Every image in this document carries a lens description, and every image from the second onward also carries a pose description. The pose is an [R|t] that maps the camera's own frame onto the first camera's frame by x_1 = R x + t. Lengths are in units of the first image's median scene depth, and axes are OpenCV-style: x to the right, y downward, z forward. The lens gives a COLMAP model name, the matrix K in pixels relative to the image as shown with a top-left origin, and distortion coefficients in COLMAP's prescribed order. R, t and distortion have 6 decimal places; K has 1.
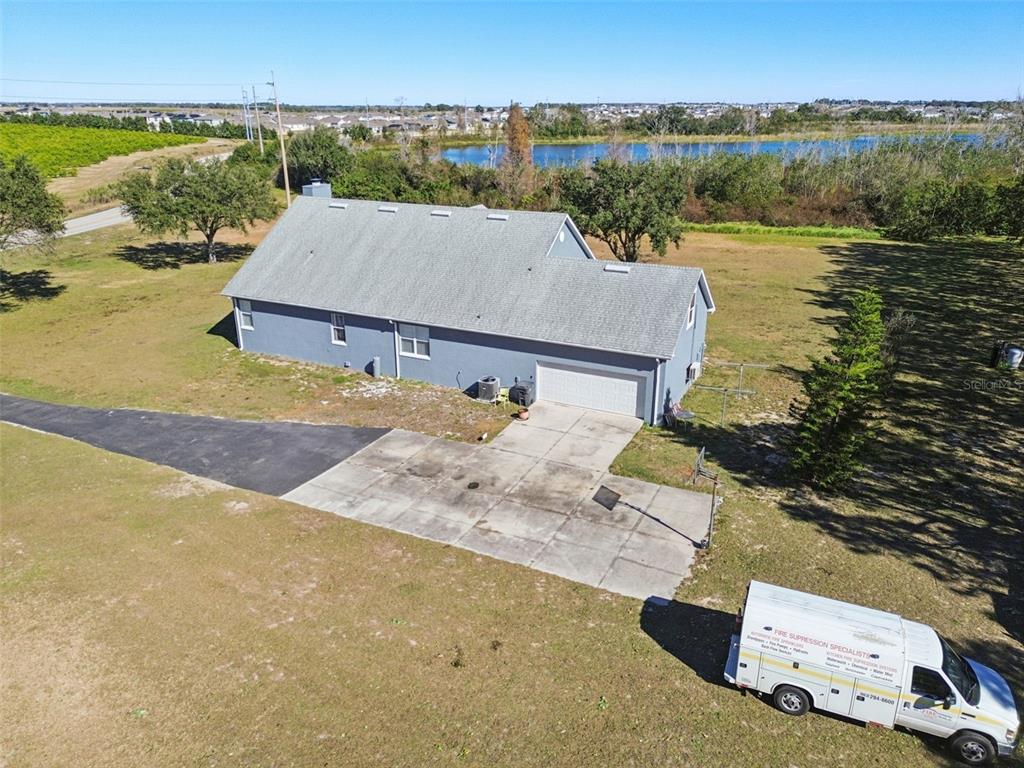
lens RADIAL K [[718.3, 0, 512.0], [0, 718.3, 384.0], [0, 0, 1]] dist [0.096515, -0.094893]
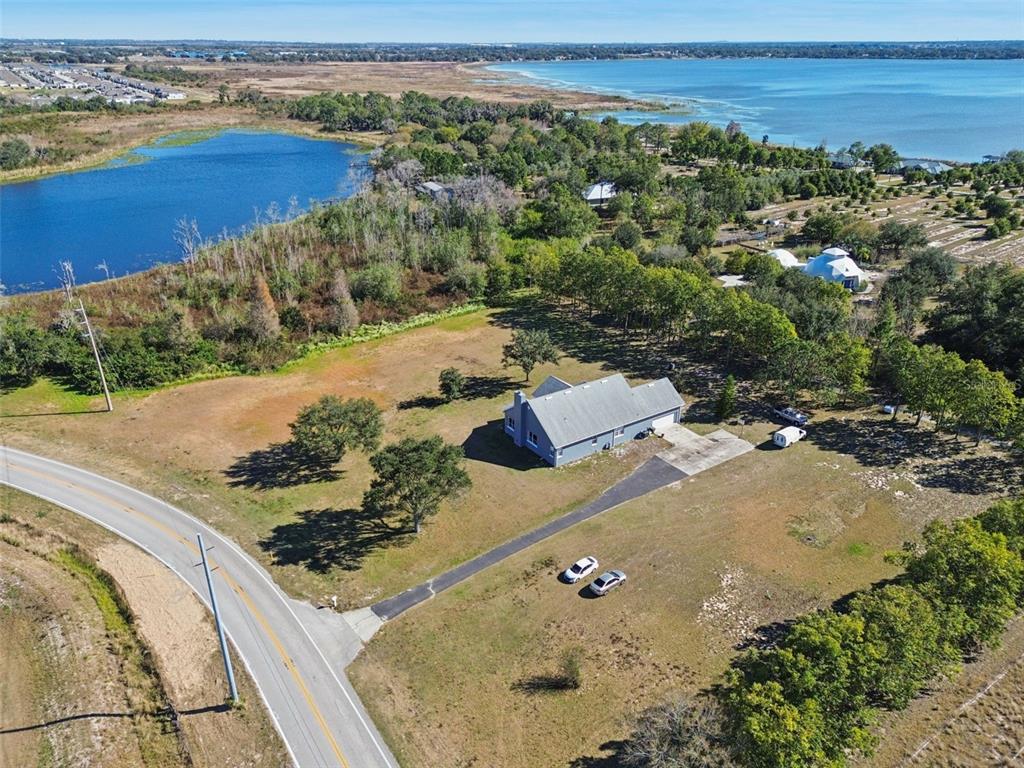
lens RADIAL K [[725.5, 0, 512.0], [0, 725.5, 384.0], [0, 0, 1]] dist [0.099392, -0.108933]
pose [[0.500509, -0.361394, 0.786692, -3.297614], [0.307506, 0.923660, 0.228674, -1.323554], [-0.809278, 0.127460, 0.573431, -0.478796]]
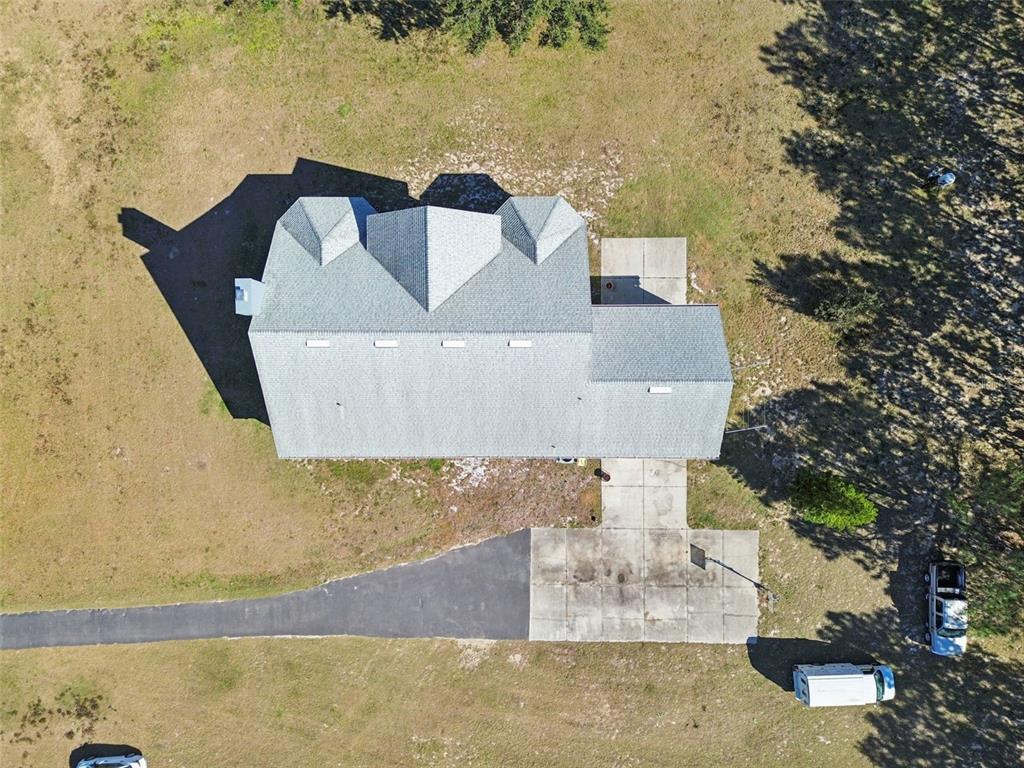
lens RADIAL K [[732.2, 0, 510.7], [0, 732.2, 364.3], [0, 0, 1]] dist [0.055905, -0.044620]
pose [[0.898380, -0.439051, -0.012118, -0.042090], [0.169283, 0.320661, 0.931944, -1.525798], [-0.405286, -0.839291, 0.362400, 0.827983]]
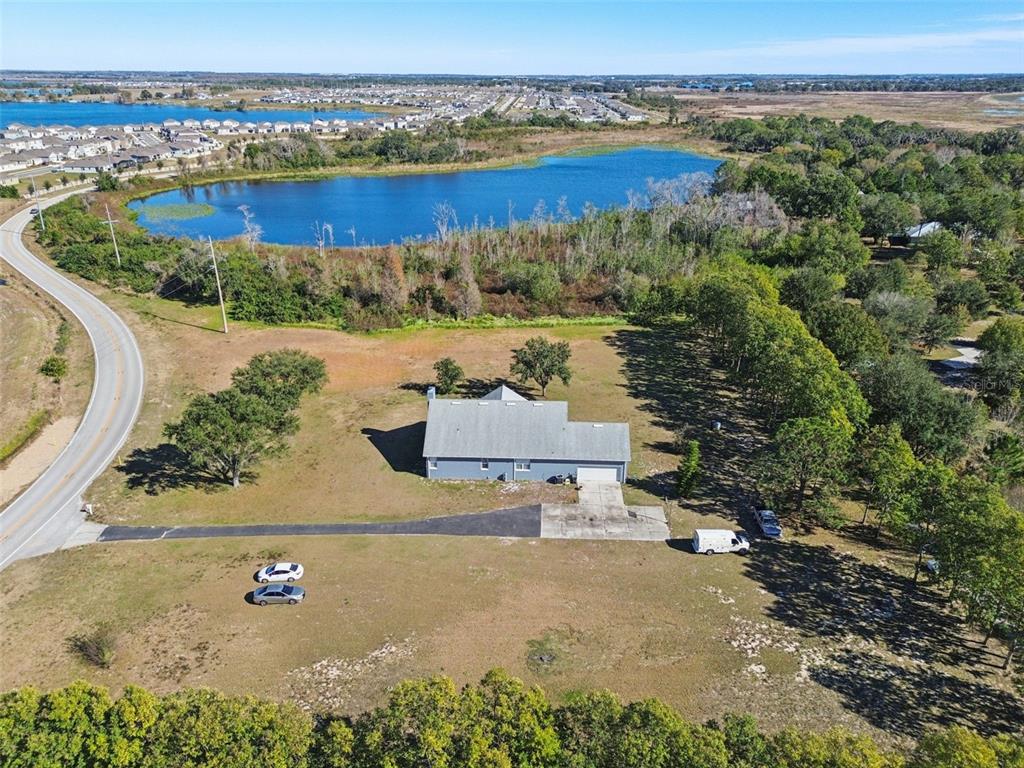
lens RADIAL K [[725.5, 0, 512.0], [0, 725.5, 384.0], [0, 0, 1]] dist [0.099392, -0.108933]
pose [[0.915253, -0.150786, 0.373597, -1.313516], [0.138247, 0.988560, 0.060305, -0.606526], [-0.378417, -0.003546, 0.925629, -1.590612]]
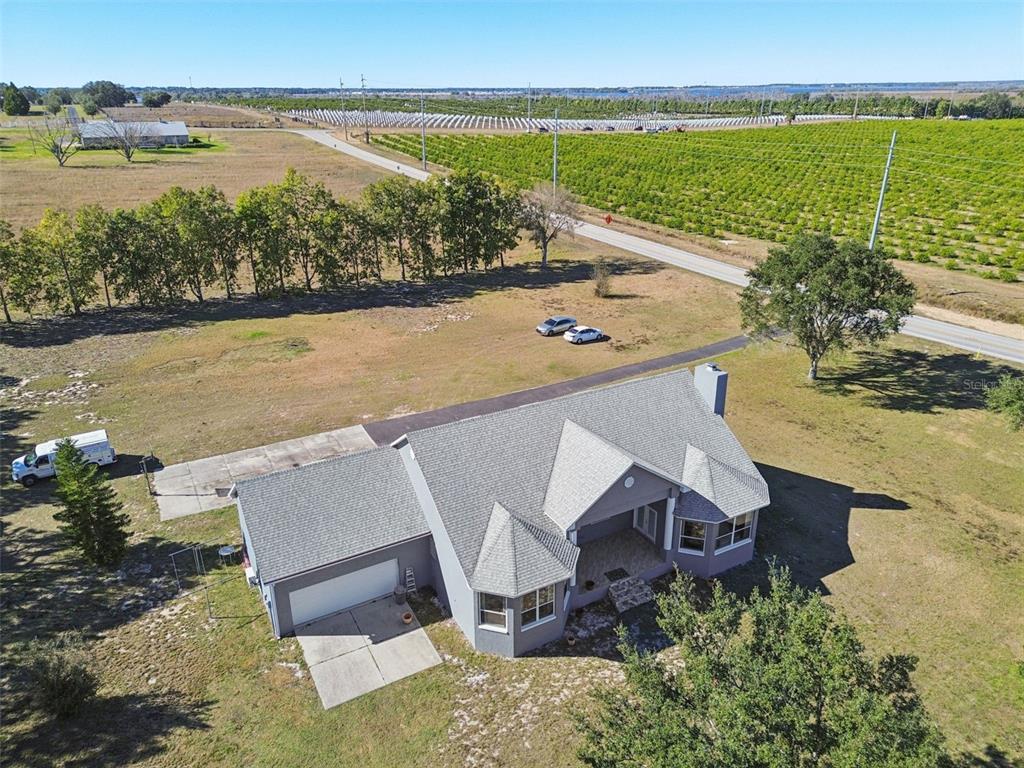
lens RADIAL K [[725.5, 0, 512.0], [0, 725.5, 384.0], [0, 0, 1]] dist [0.099392, -0.108933]
pose [[-0.568739, 0.315426, -0.759633, 0.892610], [-0.285238, 0.790599, 0.541842, -1.076990], [0.771476, 0.524843, -0.359673, 1.812775]]
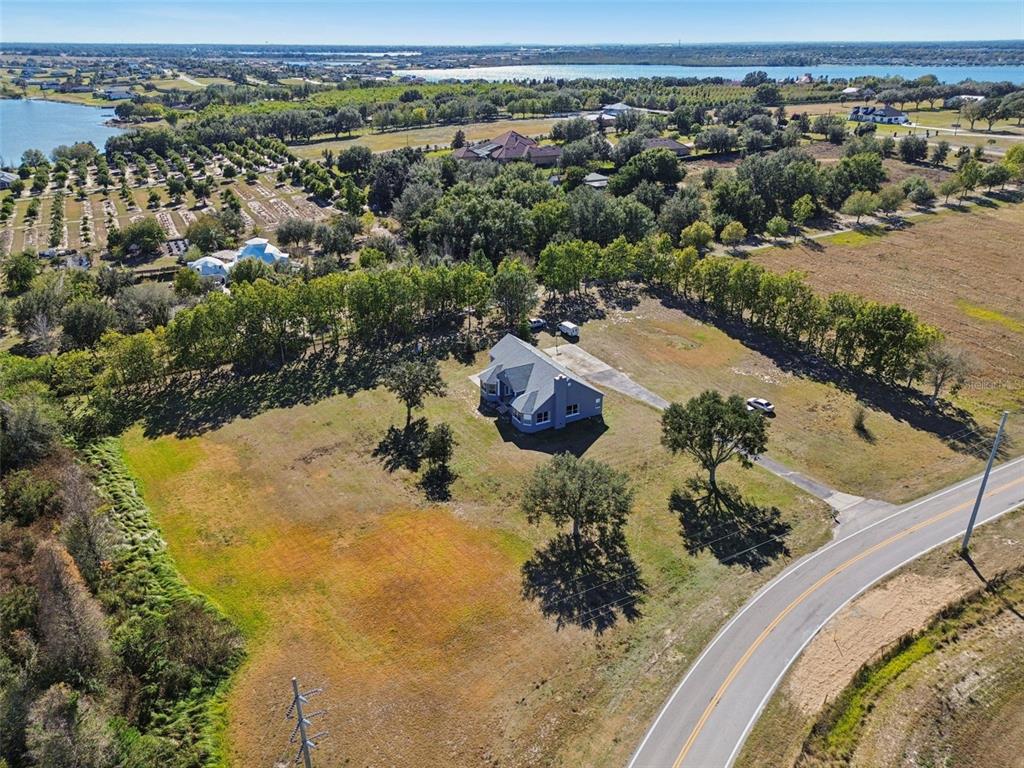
lens RADIAL K [[732.2, 0, 510.7], [0, 732.2, 364.3], [0, 0, 1]] dist [0.055905, -0.044620]
pose [[-0.806257, -0.237135, 0.541957, -2.264713], [0.208313, 0.743649, 0.635289, -2.960116], [-0.553675, 0.625102, -0.550174, 3.796351]]
